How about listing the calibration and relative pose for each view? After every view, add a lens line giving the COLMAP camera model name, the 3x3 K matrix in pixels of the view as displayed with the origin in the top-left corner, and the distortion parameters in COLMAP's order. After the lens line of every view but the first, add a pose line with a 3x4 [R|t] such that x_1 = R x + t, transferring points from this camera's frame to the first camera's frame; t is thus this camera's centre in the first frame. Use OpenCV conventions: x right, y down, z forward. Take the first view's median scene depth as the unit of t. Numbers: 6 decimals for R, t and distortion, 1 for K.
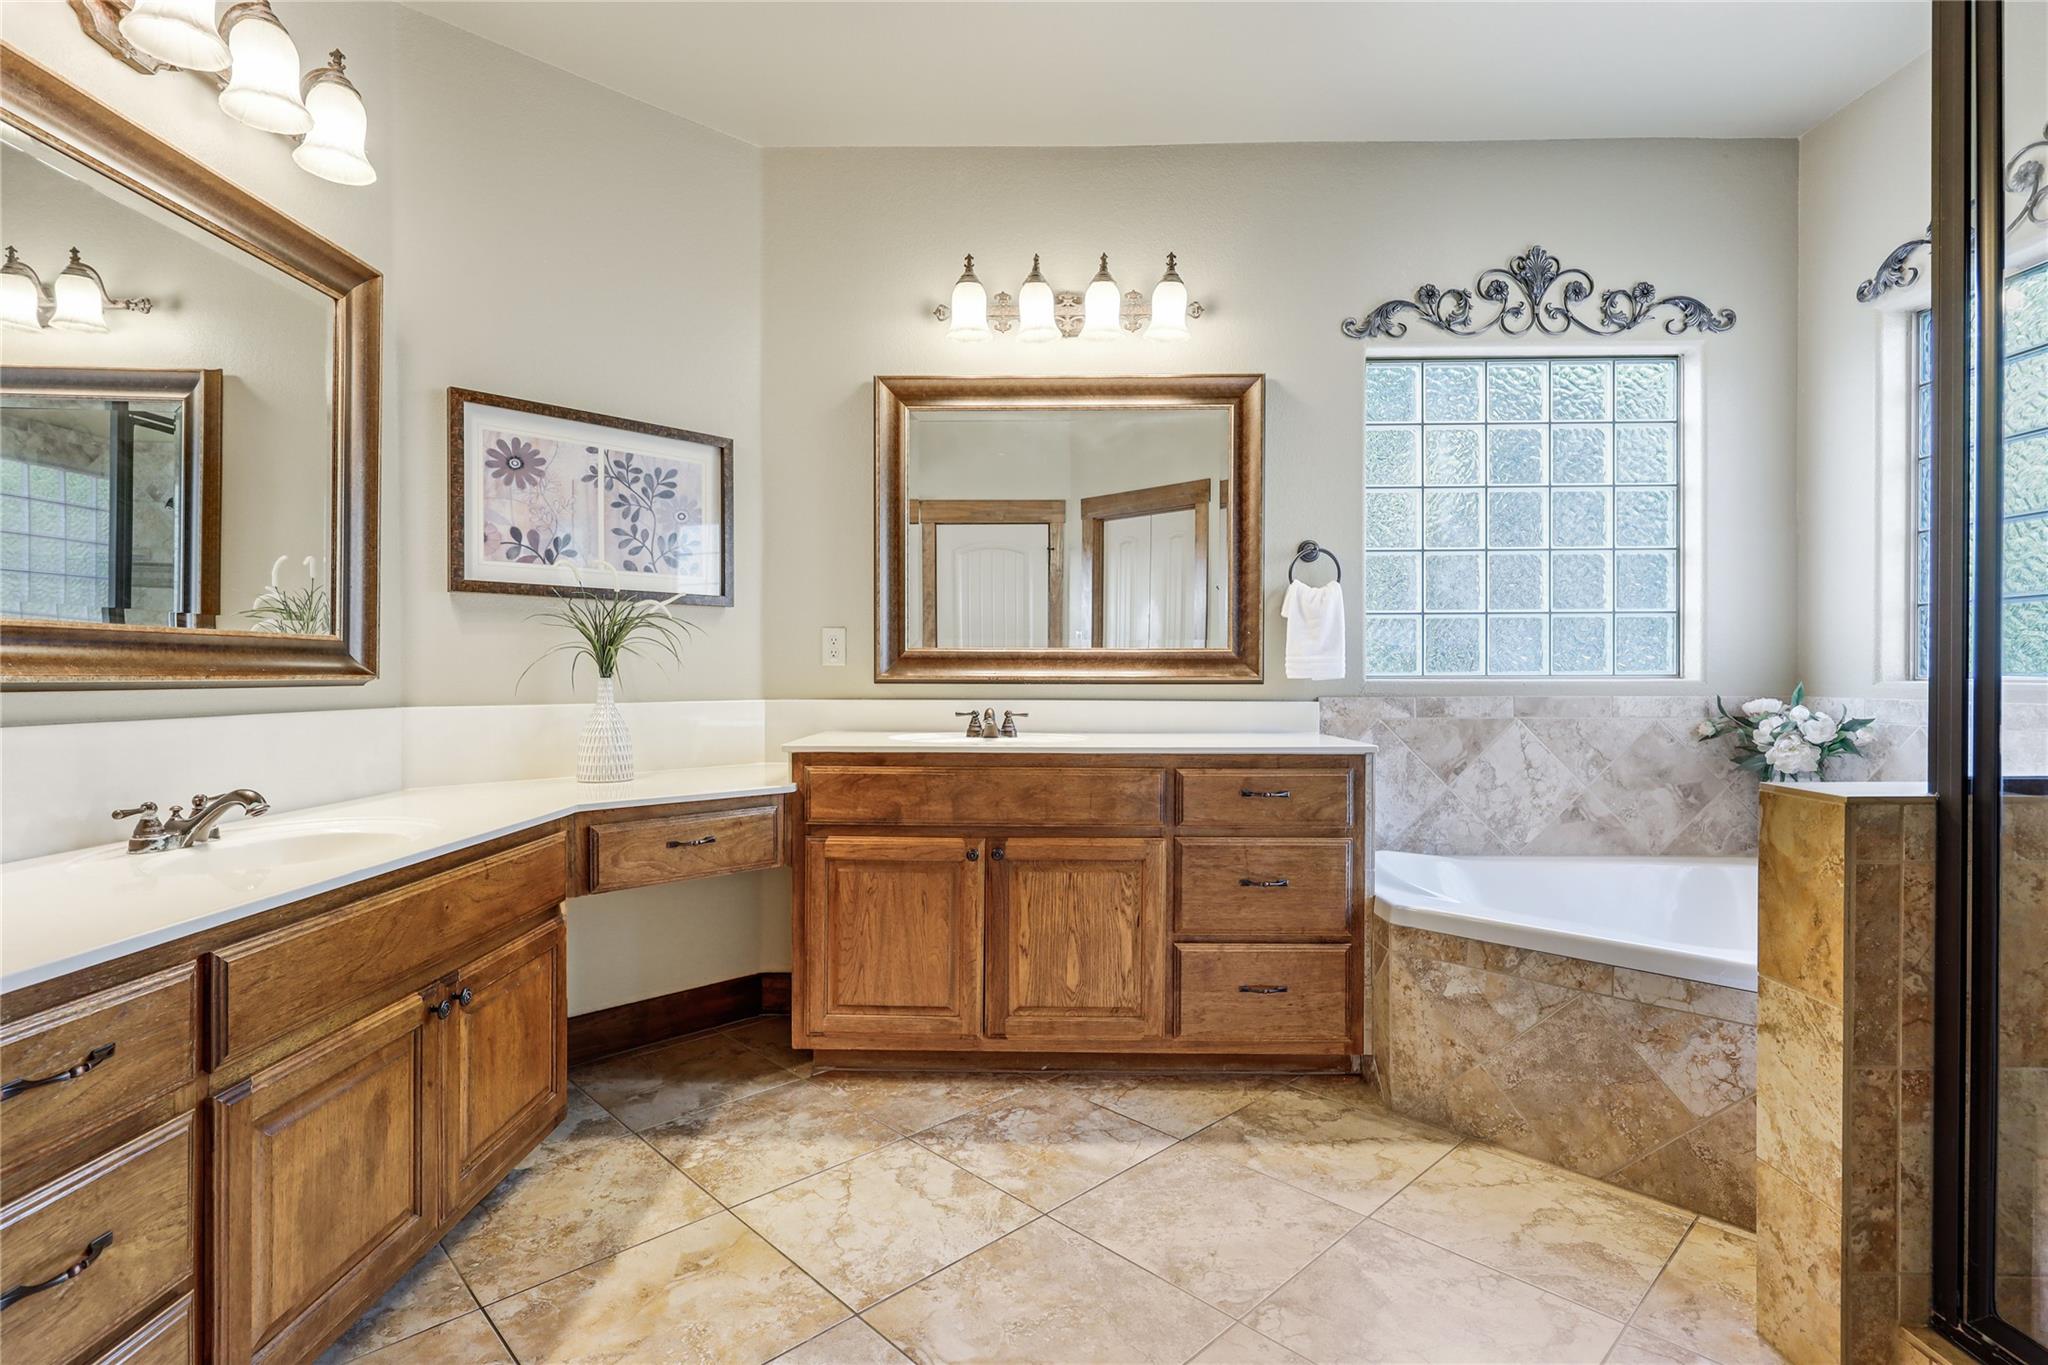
lens RADIAL K [[1003.5, 0, 1009.6], [0, 1003.5, 679.6], [0, 0, 1]] dist [-0.006048, -0.000790]
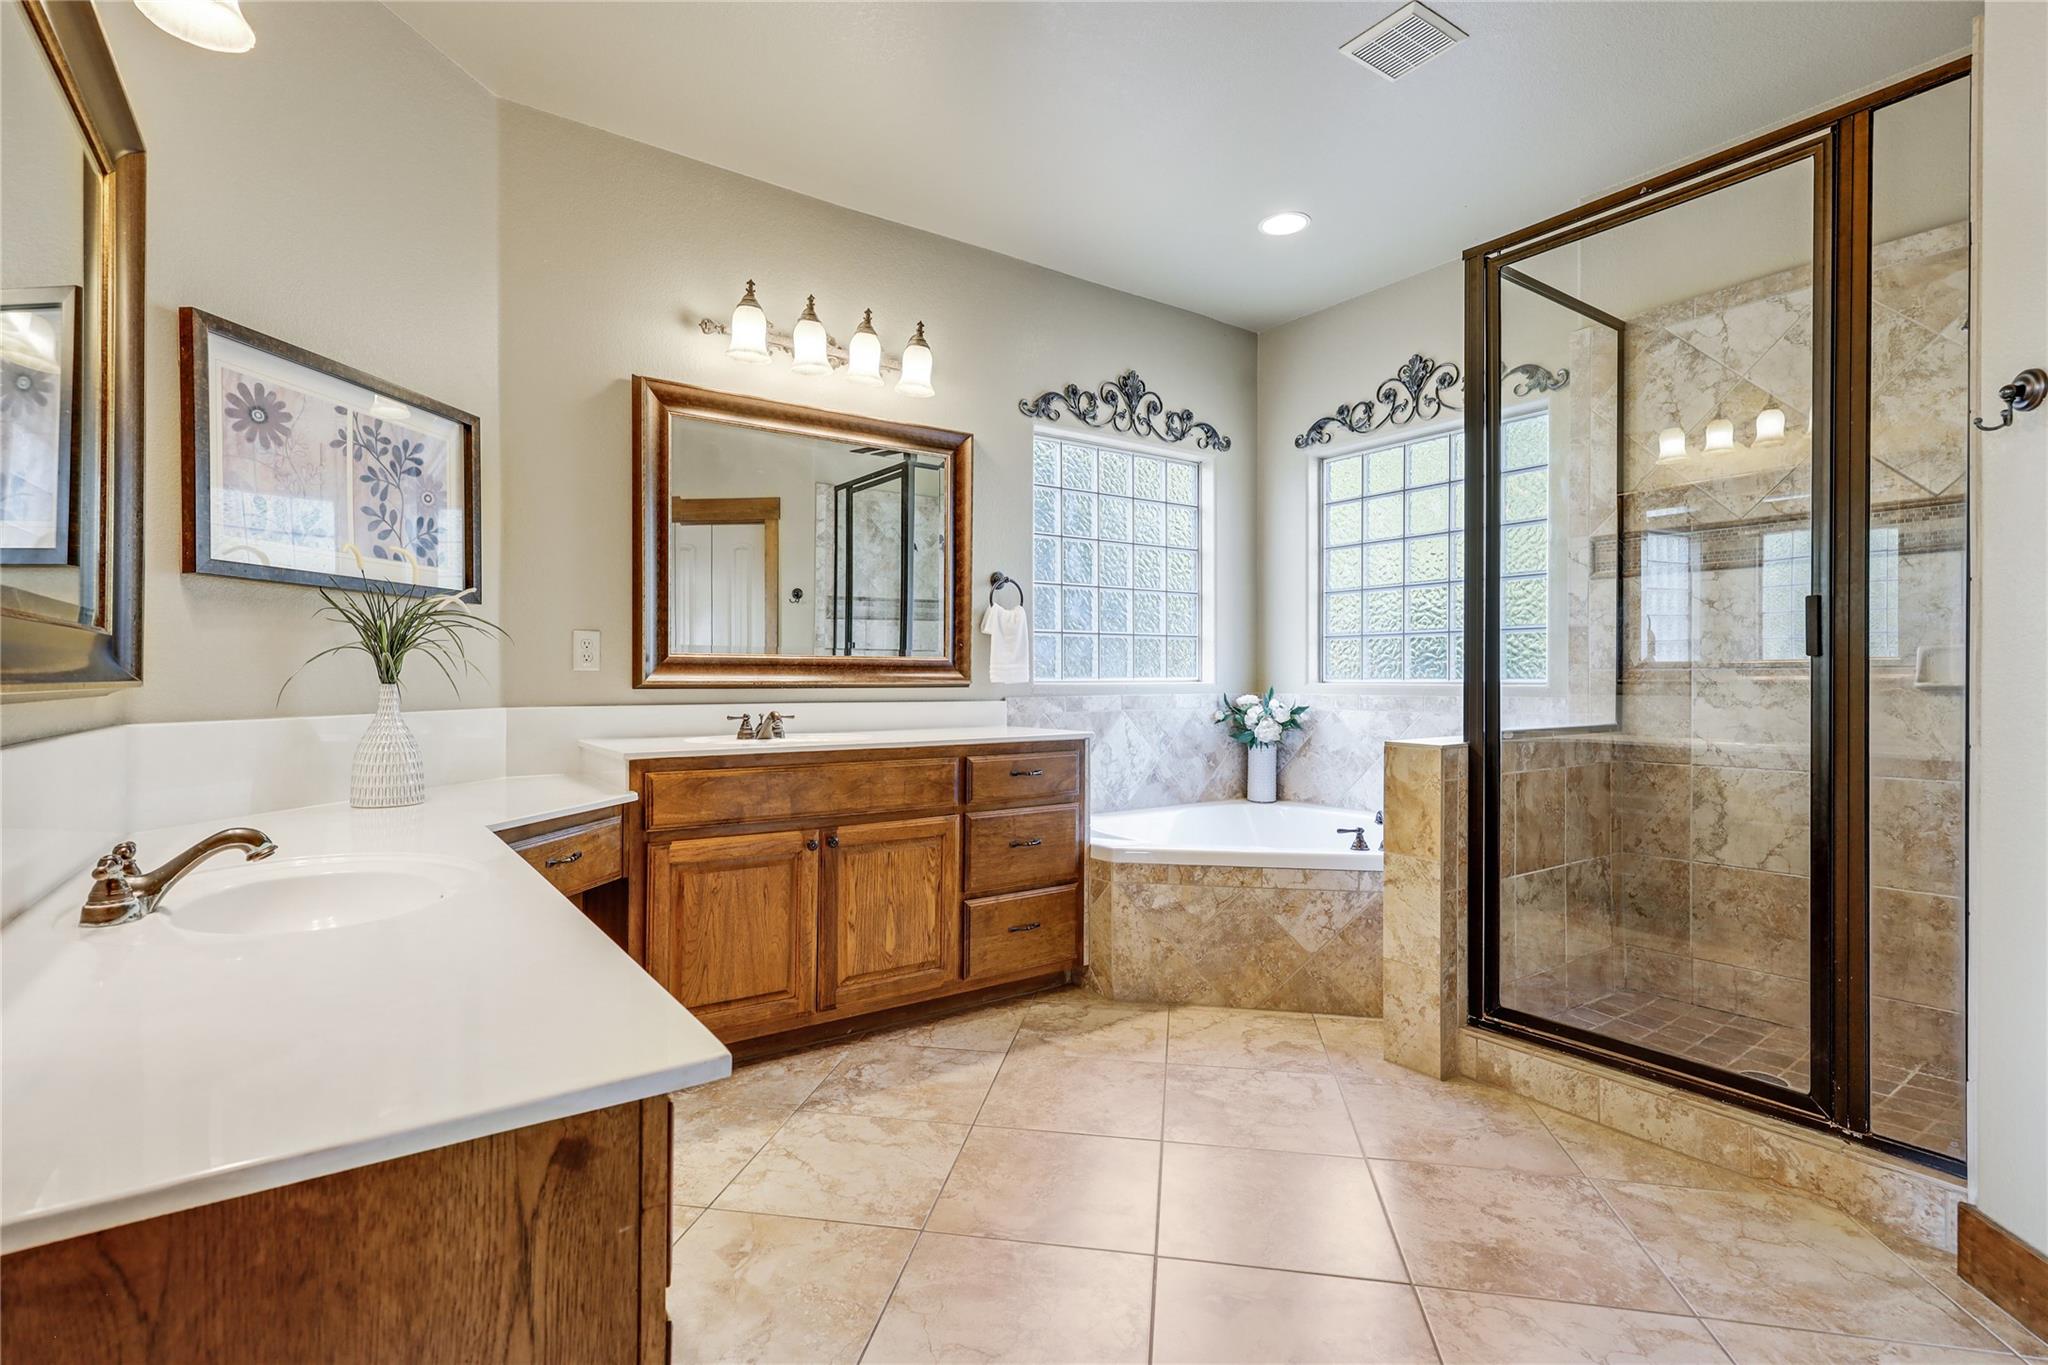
lens RADIAL K [[968.3, 0, 1024.0], [0, 968.3, 682.5], [0, 0, 1]] dist [-0.002950, -0.000463]
pose [[0.799997, -0.002808, 0.599998, -0.477912], [0.003964, 0.999992, -0.000606, -0.000342], [-0.599991, 0.002863, 0.800001, 0.019748]]
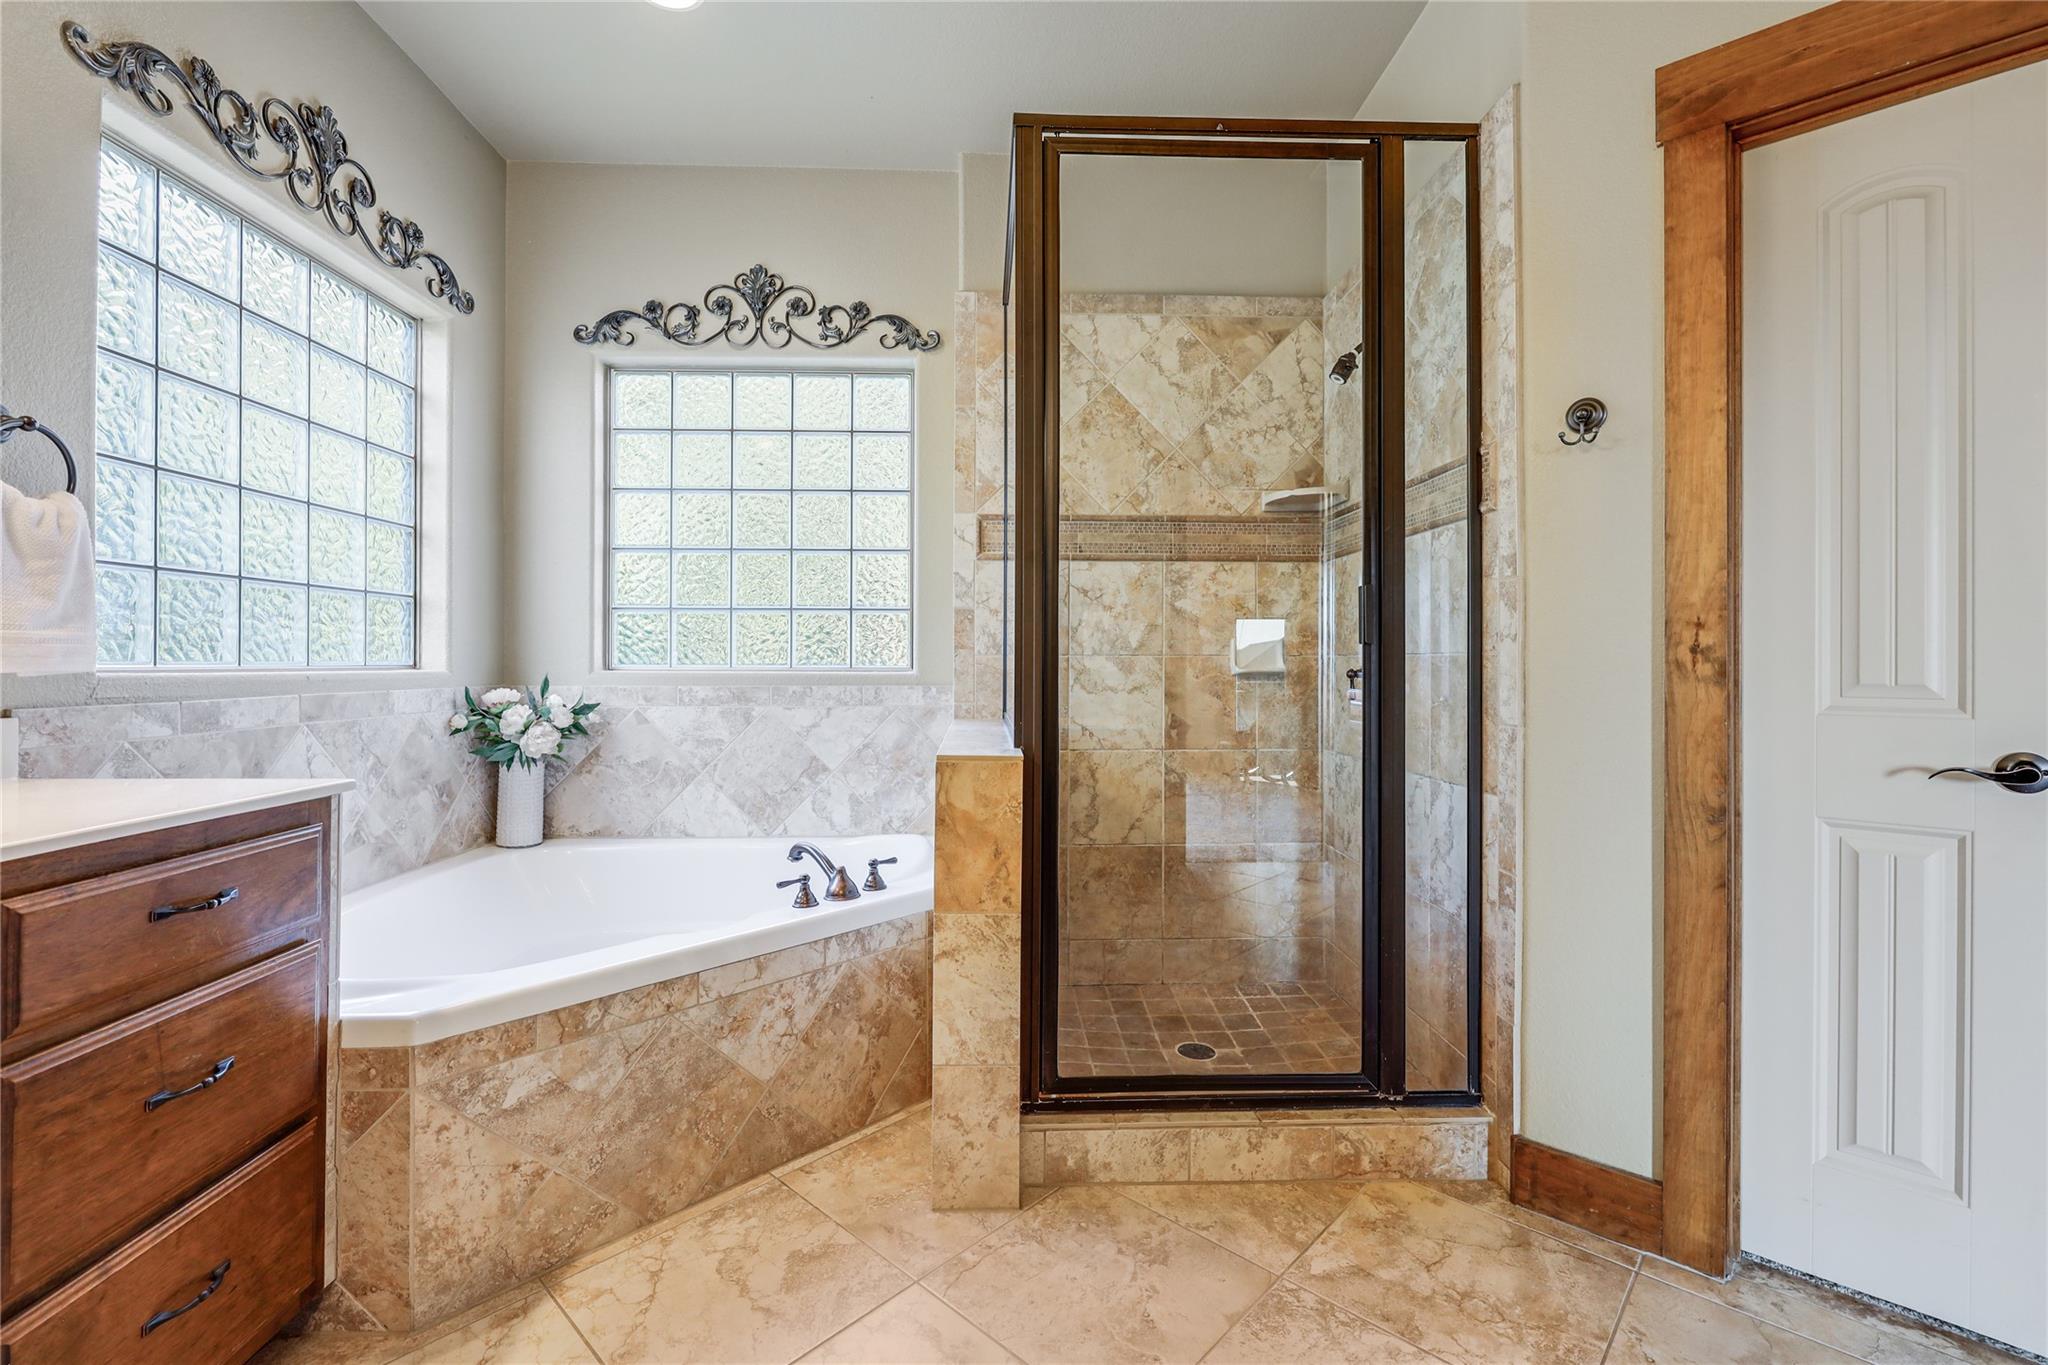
lens RADIAL K [[881.6, 0, 1019.1], [0, 881.6, 660.4], [0, 0, 1]] dist [-0.008064, -0.000194]
pose [[-0.058151, 0.004541, 0.998297, -0.204179], [0.004148, 0.999982, -0.004307, -0.004393], [-0.998299, 0.003890, -0.058169, 0.605706]]
